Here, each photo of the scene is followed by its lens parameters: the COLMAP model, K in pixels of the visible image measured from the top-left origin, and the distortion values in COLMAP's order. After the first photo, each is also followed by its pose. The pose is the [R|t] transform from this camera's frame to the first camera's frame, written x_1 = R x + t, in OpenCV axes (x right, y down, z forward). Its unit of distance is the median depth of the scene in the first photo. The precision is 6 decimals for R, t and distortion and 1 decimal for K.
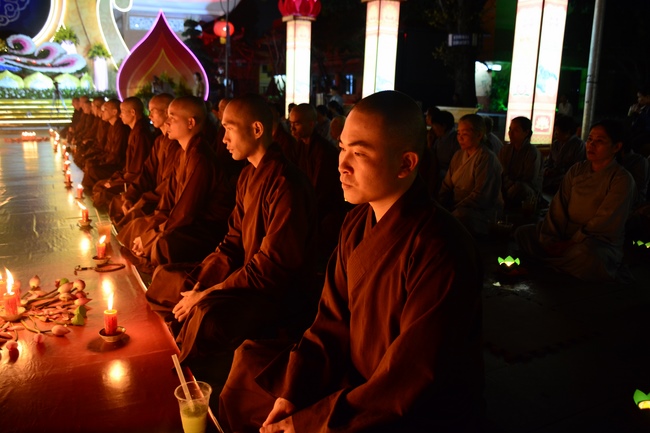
lens RADIAL K [[536.8, 0, 322.0], [0, 536.8, 212.3], [0, 0, 1]] dist [-0.097141, 0.105936]
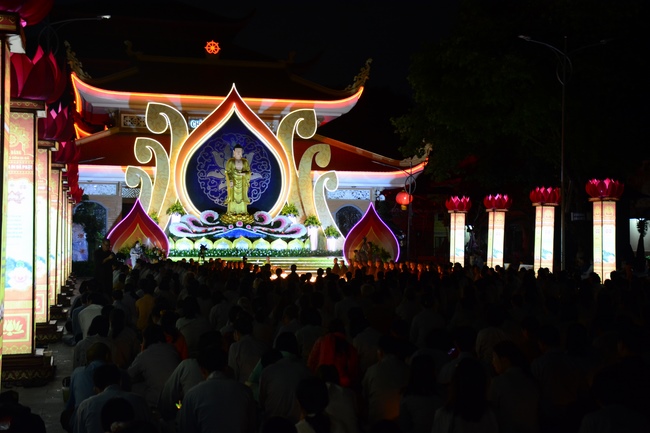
lens RADIAL K [[944.9, 0, 322.0], [0, 944.9, 222.3], [0, 0, 1]] dist [0.124752, 0.000000]
pose [[0.973251, -0.006538, -0.229652, 0.164378], [-0.047323, 0.972454, -0.228239, 0.267516], [0.224819, 0.233001, 0.946133, -1.389101]]
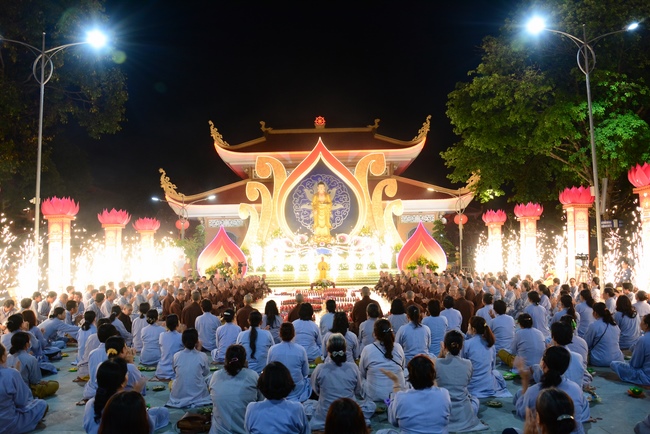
lens RADIAL K [[507.0, 0, 335.0], [0, 507.0, 218.6], [0, 0, 1]] dist [-0.143552, 0.085746]
pose [[0.898433, -0.063278, -0.434526, 0.154840], [-0.063220, 0.960613, -0.270604, 0.081828], [0.434535, 0.270590, 0.859046, -0.515123]]
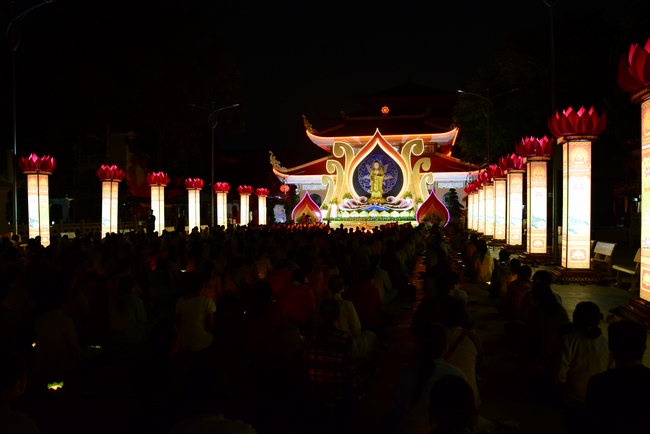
lens RADIAL K [[507.0, 0, 323.6], [0, 507.0, 211.7], [0, 0, 1]] dist [-0.143552, 0.085746]
pose [[0.773404, -0.014901, -0.633738, 0.765215], [-0.124454, 0.976698, -0.174847, 0.218769], [0.621576, 0.214098, 0.753528, -1.095229]]
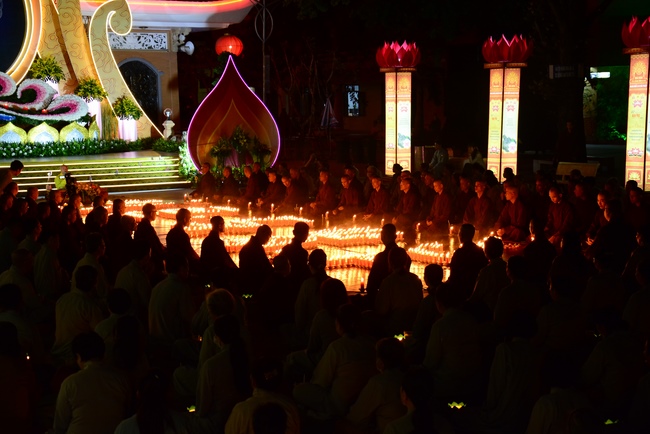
lens RADIAL K [[1155.1, 0, 329.7], [0, 1155.1, 219.8], [0, 0, 1]] dist [0.372137, 0.000000]
pose [[0.995477, -0.040395, 0.085984, -0.261003], [0.049709, 0.992787, -0.109099, 0.090324], [-0.080957, 0.112880, 0.990305, -0.749128]]
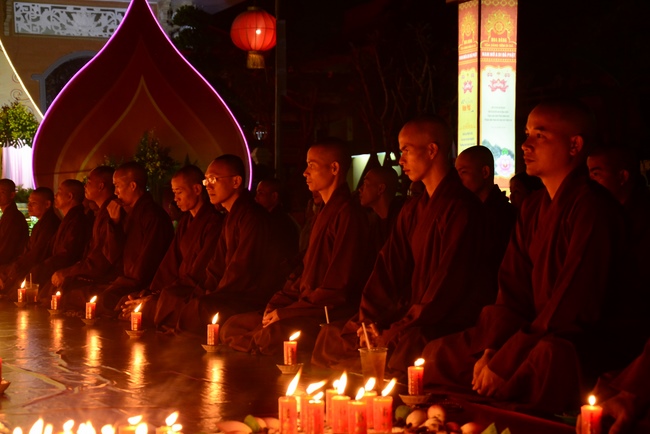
lens RADIAL K [[1486.1, 0, 331.2], [0, 1486.1, 217.1], [0, 0, 1]] dist [0.665763, 0.000000]
pose [[0.996233, -0.023875, -0.083361, -0.051661], [0.005845, 0.977651, -0.210151, 0.034071], [0.086516, 0.208872, 0.974109, -0.080232]]
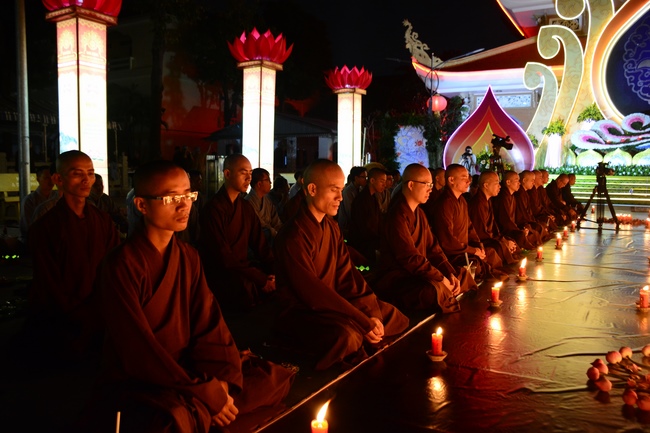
lens RADIAL K [[536.8, 0, 331.4], [0, 536.8, 214.2], [0, 0, 1]] dist [-0.097141, 0.105936]
pose [[0.548803, 0.068552, -0.833136, -0.182425], [-0.187172, 0.981406, -0.042542, 0.013139], [0.814728, 0.179287, 0.551429, -0.049738]]
